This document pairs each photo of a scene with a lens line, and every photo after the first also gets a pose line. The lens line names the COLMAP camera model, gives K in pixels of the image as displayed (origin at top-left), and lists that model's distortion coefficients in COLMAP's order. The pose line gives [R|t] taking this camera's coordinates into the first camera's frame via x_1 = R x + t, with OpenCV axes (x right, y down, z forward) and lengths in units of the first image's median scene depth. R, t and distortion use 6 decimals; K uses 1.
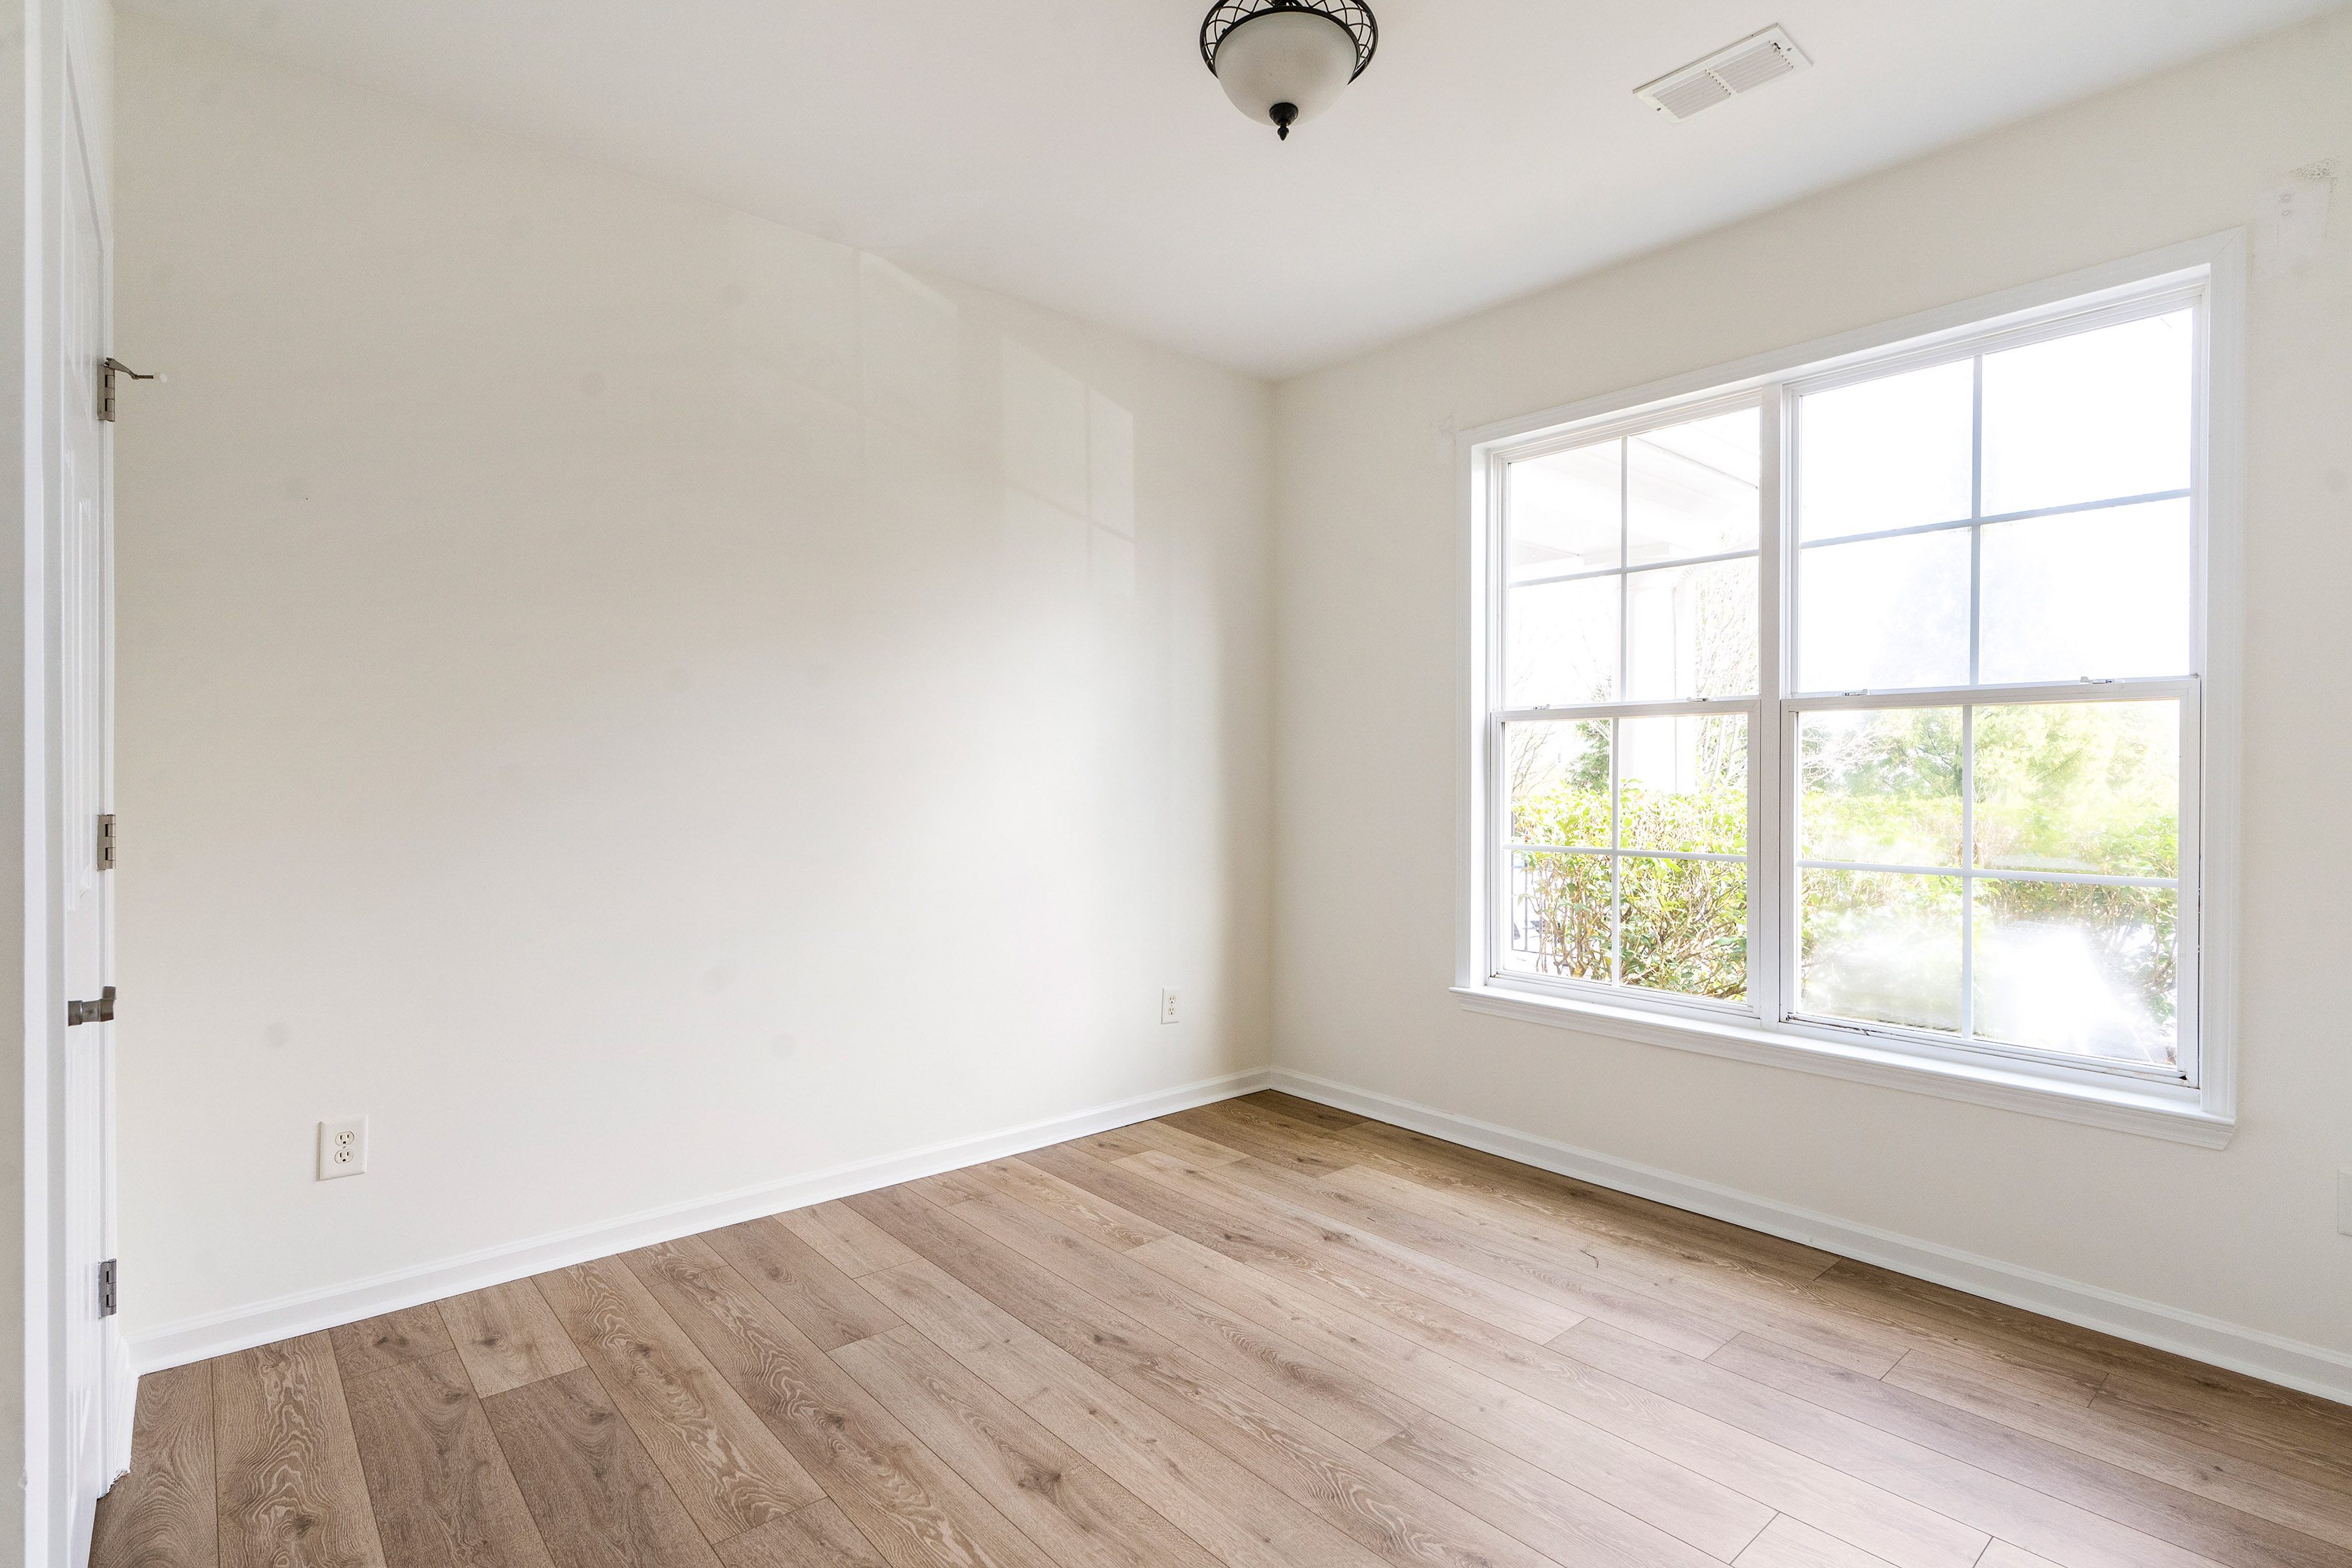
lens RADIAL K [[1195.2, 0, 1233.8], [0, 1195.2, 796.1], [0, 0, 1]] dist [-0.001936, 0.000798]
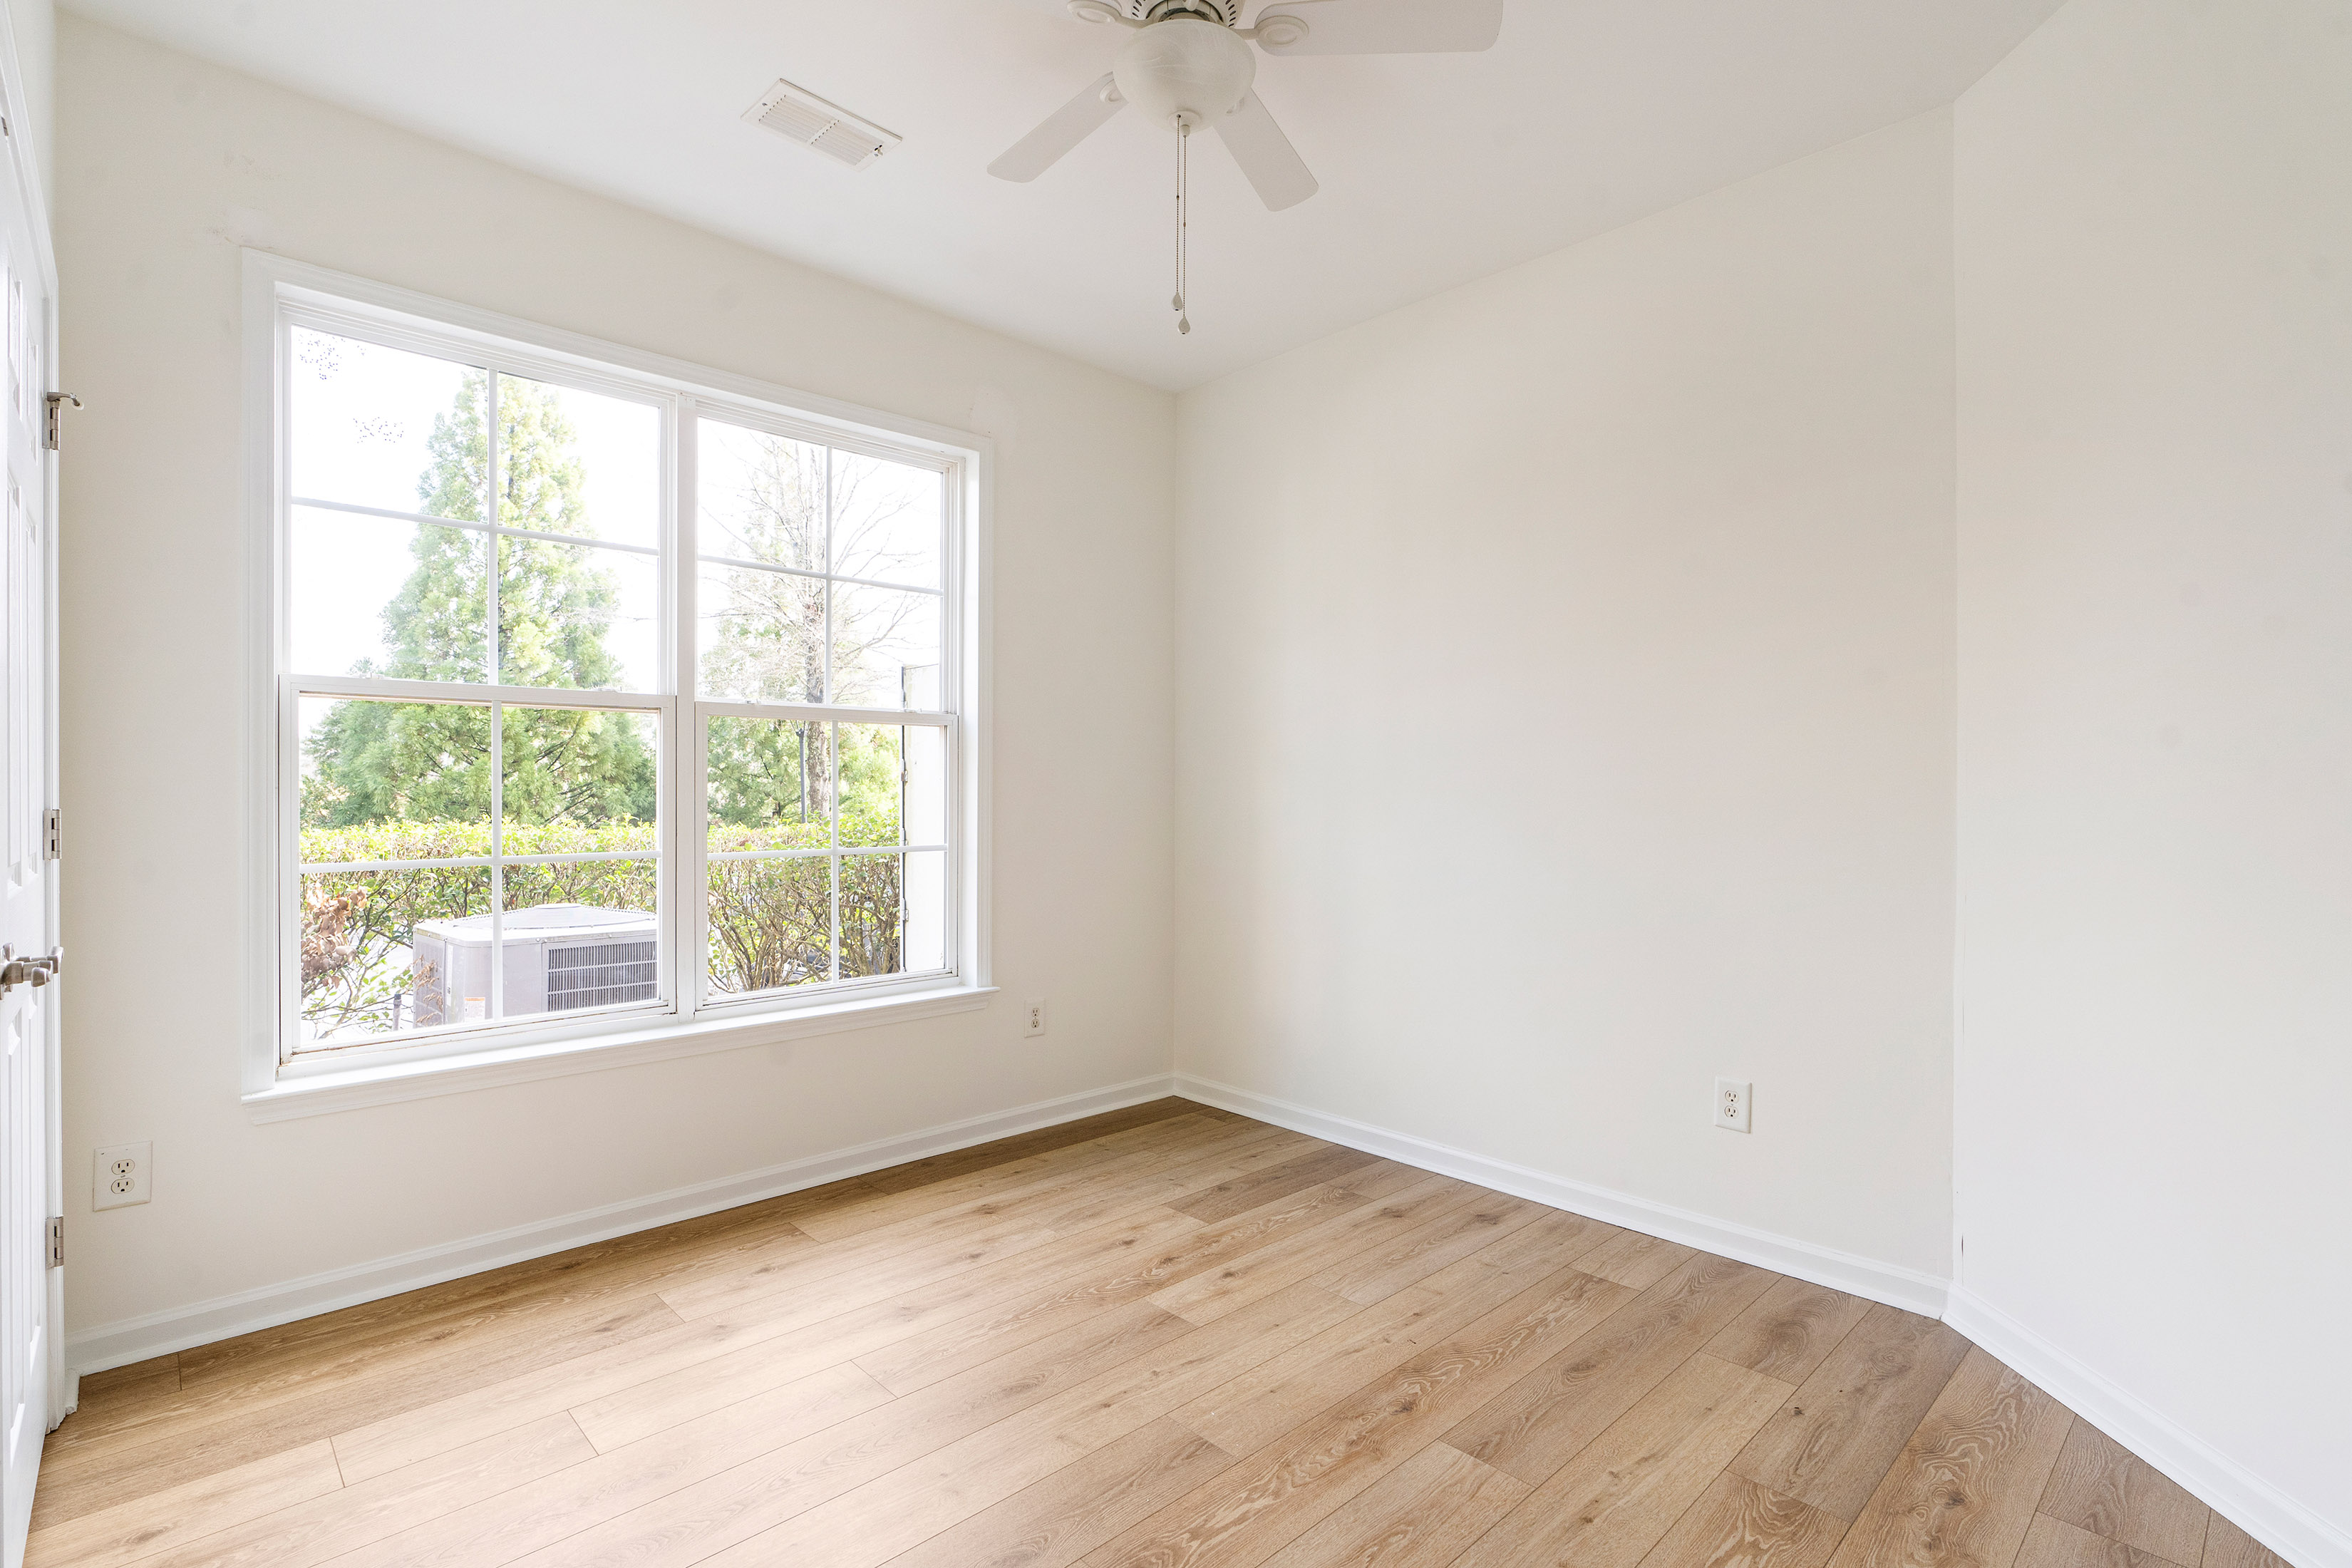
lens RADIAL K [[1100.0, 0, 1183.4], [0, 1100.0, 782.2], [0, 0, 1]] dist [-0.005661, 0.003264]
pose [[-0.059275, 0.002942, 0.998237, -0.507227], [0.002394, 0.999993, -0.002805, -0.005944], [-0.998239, 0.002224, -0.059282, 0.610426]]
